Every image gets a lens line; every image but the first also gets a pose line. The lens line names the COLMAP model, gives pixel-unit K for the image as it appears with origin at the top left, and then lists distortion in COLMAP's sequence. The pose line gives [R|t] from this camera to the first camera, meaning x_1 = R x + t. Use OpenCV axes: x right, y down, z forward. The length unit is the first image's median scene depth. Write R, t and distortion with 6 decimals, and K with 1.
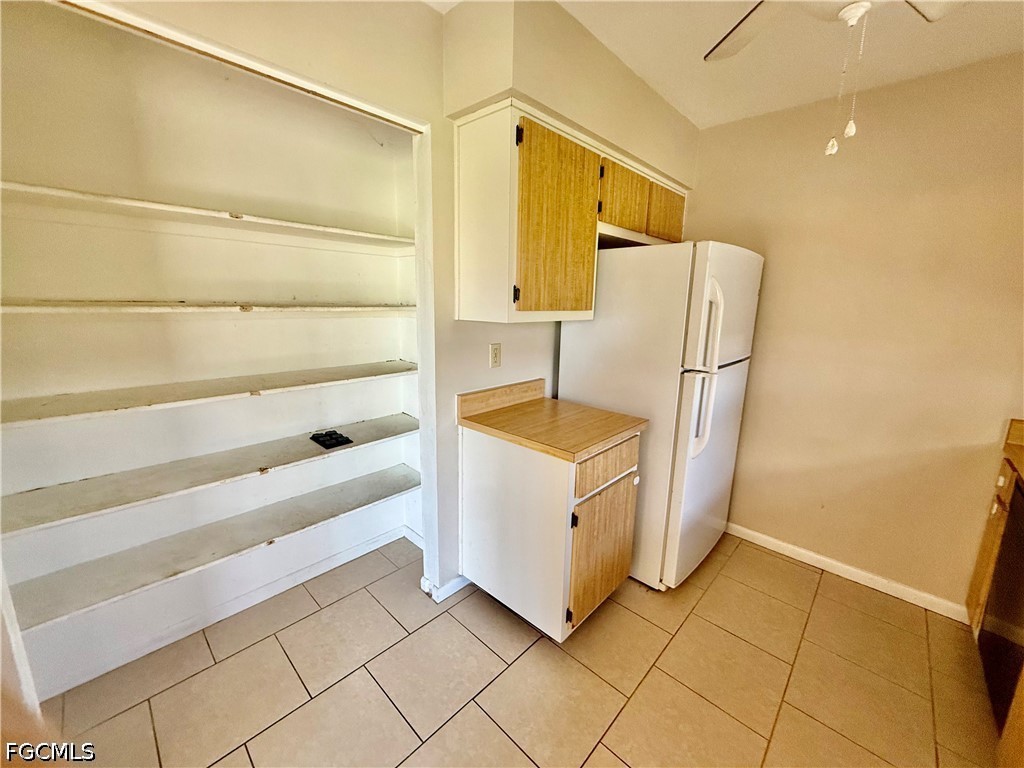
lens RADIAL K [[408.4, 0, 509.6], [0, 408.4, 383.3], [0, 0, 1]] dist [0.001420, 0.000031]
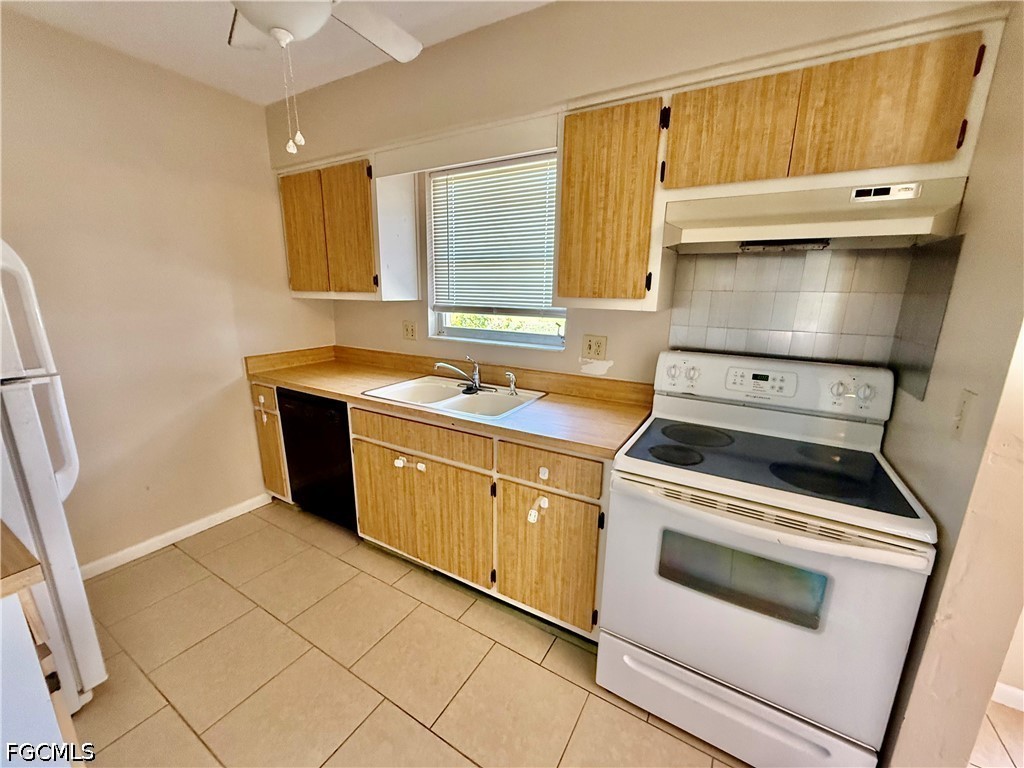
lens RADIAL K [[408.4, 0, 509.6], [0, 408.4, 383.3], [0, 0, 1]] dist [0.001420, 0.000031]
pose [[-0.215789, -0.248944, 0.944173, -0.321574], [0.174067, 0.941658, 0.288064, -0.073196], [-0.960799, 0.226511, -0.159866, 0.348191]]
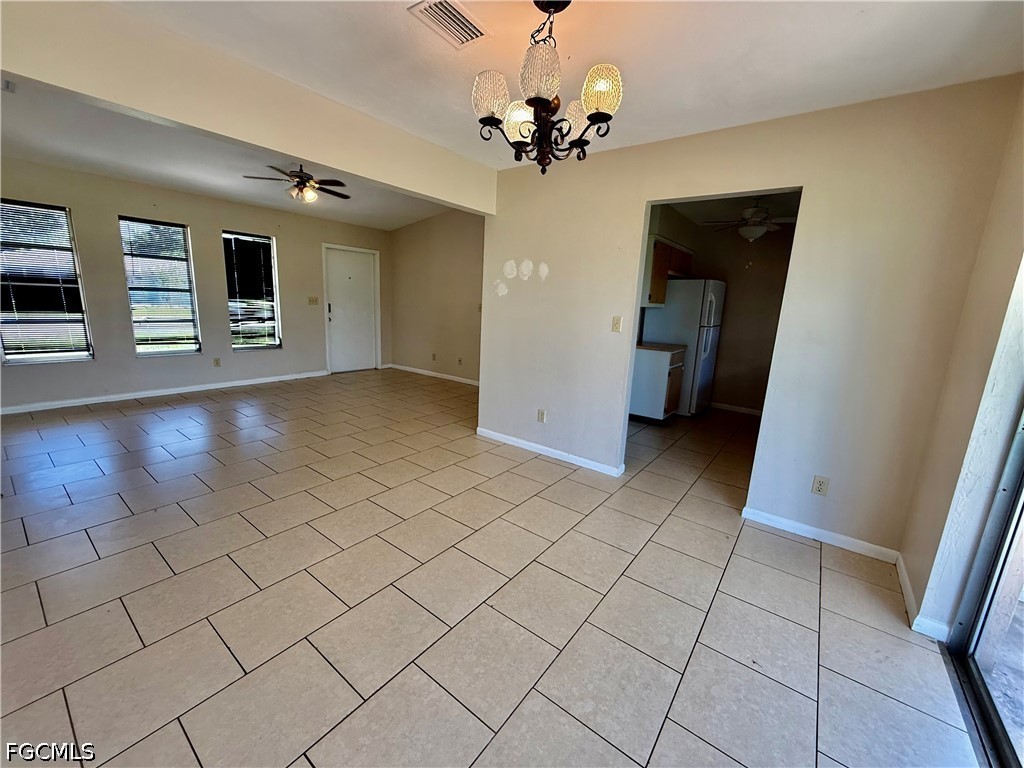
lens RADIAL K [[408.4, 0, 509.6], [0, 408.4, 383.3], [0, 0, 1]] dist [0.001420, 0.000031]
pose [[0.994307, -0.002795, 0.106517, -1.093664], [0.002596, 0.999995, 0.002005, 0.329403], [-0.106522, -0.001717, 0.994309, -1.519158]]
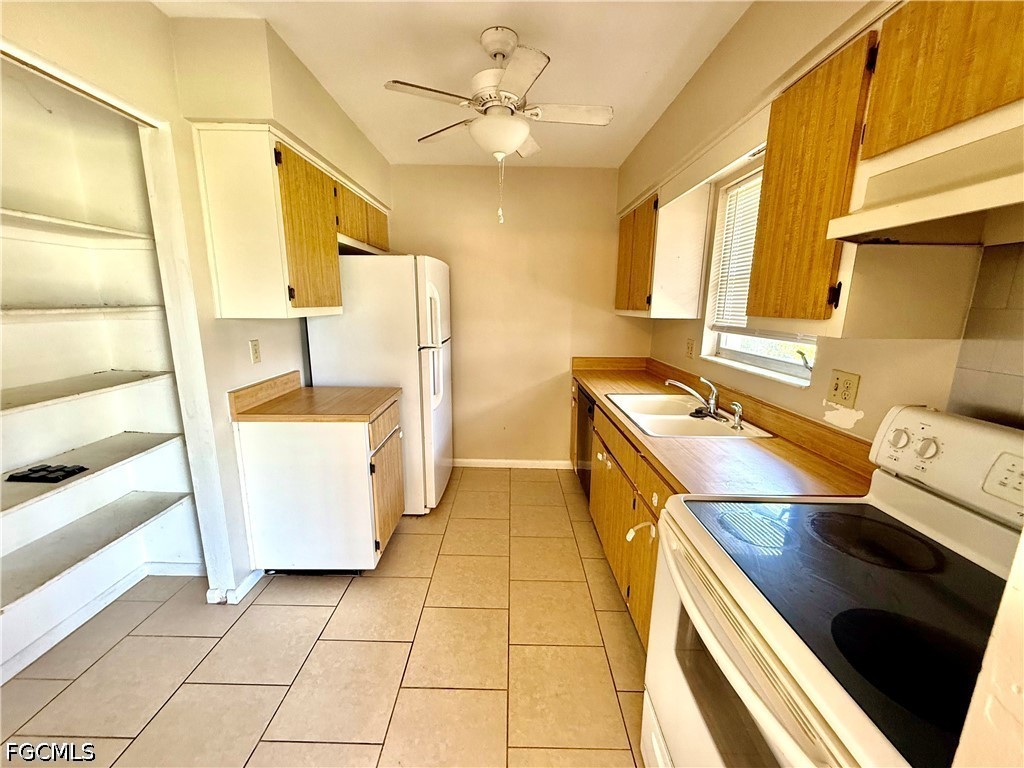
lens RADIAL K [[408.4, 0, 509.6], [0, 408.4, 383.3], [0, 0, 1]] dist [0.001420, 0.000031]
pose [[0.728358, -0.149514, 0.668685, -0.292023], [0.143625, 0.987537, 0.064366, 0.040645], [-0.669975, 0.049158, 0.740754, -0.219088]]
